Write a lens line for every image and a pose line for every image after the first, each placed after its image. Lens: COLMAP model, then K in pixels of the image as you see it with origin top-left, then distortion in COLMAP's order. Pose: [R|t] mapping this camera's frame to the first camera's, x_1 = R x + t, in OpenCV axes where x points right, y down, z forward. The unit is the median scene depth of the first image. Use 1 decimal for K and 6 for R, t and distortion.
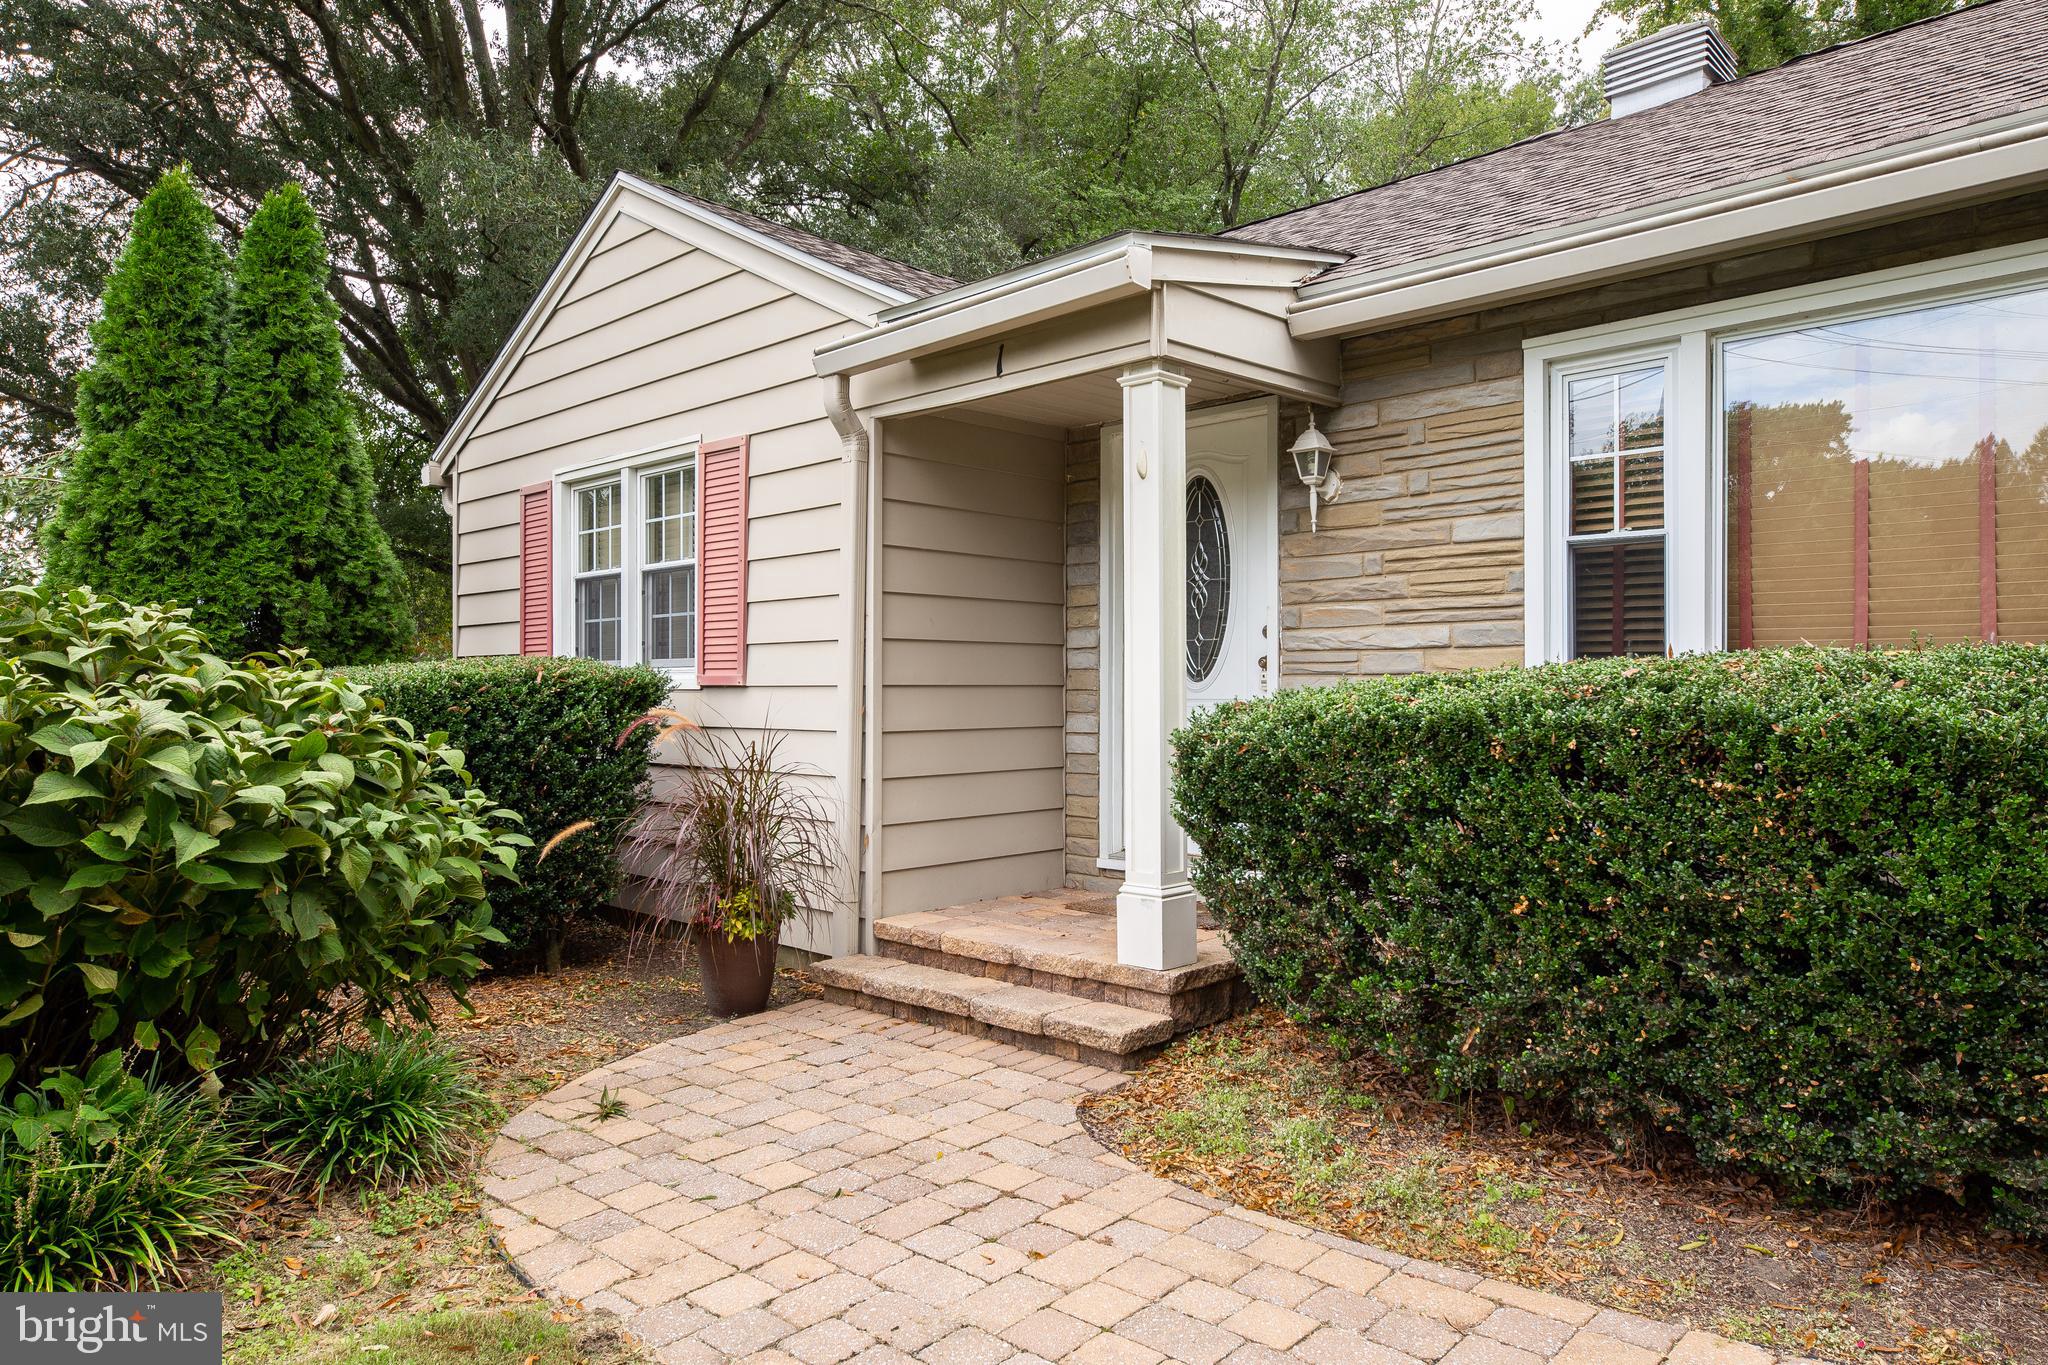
lens RADIAL K [[1317.7, 0, 1024.0], [0, 1317.7, 682.5], [0, 0, 1]] dist [0.004731, 0.001570]
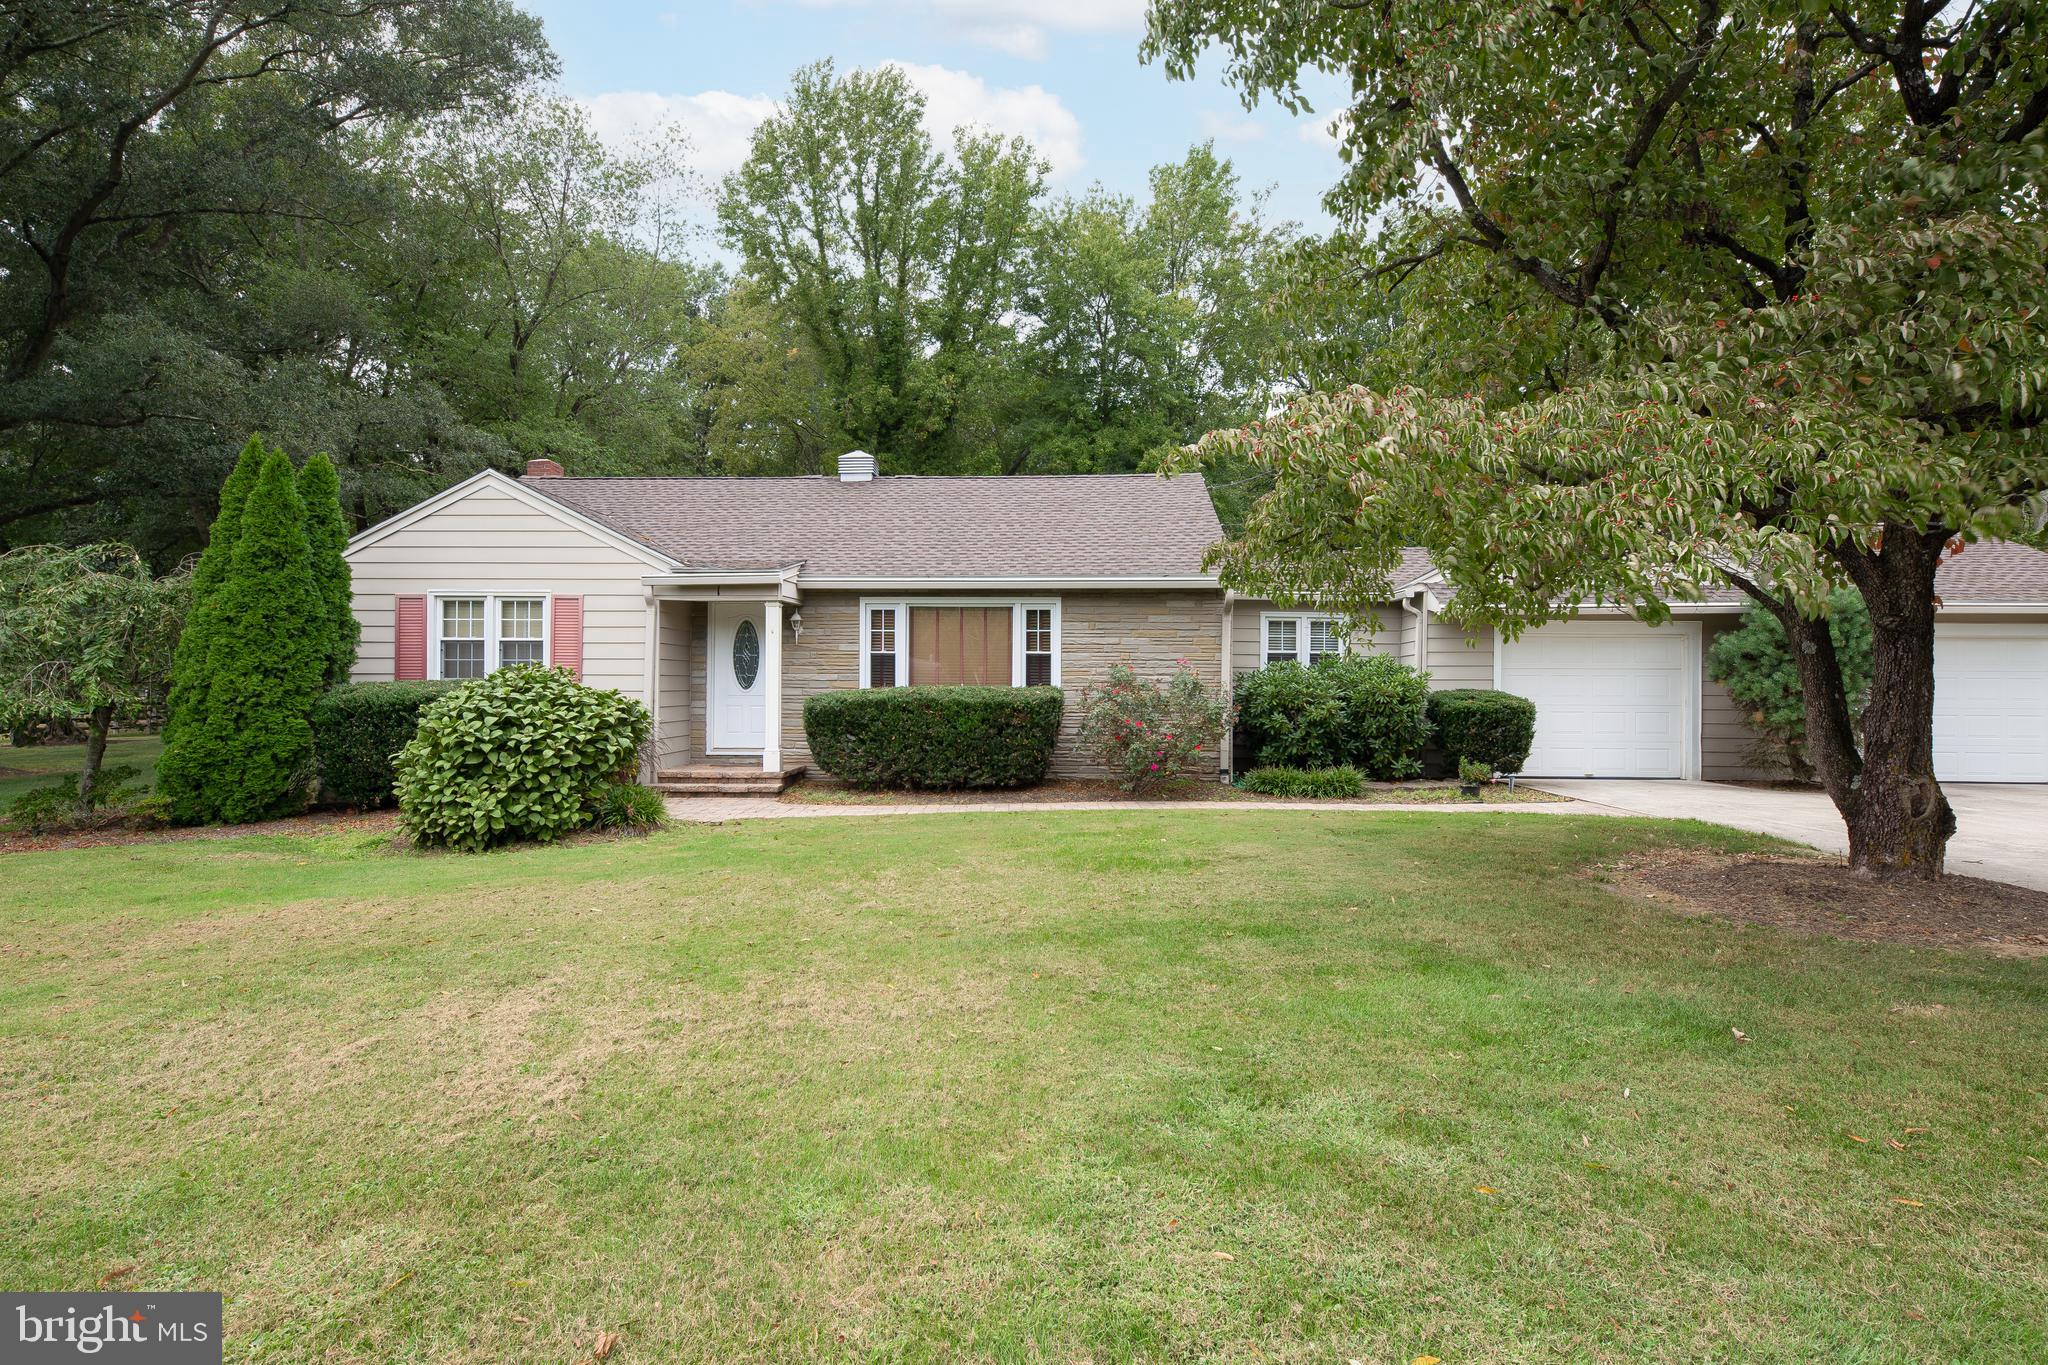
lens RADIAL K [[1062.1, 0, 1024.0], [0, 1062.1, 682.5], [0, 0, 1]] dist [-0.001490, 0.000457]
pose [[0.742373, 0.005019, 0.669968, -1.206657], [-0.009654, 0.999948, 0.003206, -0.035641], [-0.669917, -0.008848, 0.742383, -1.432134]]
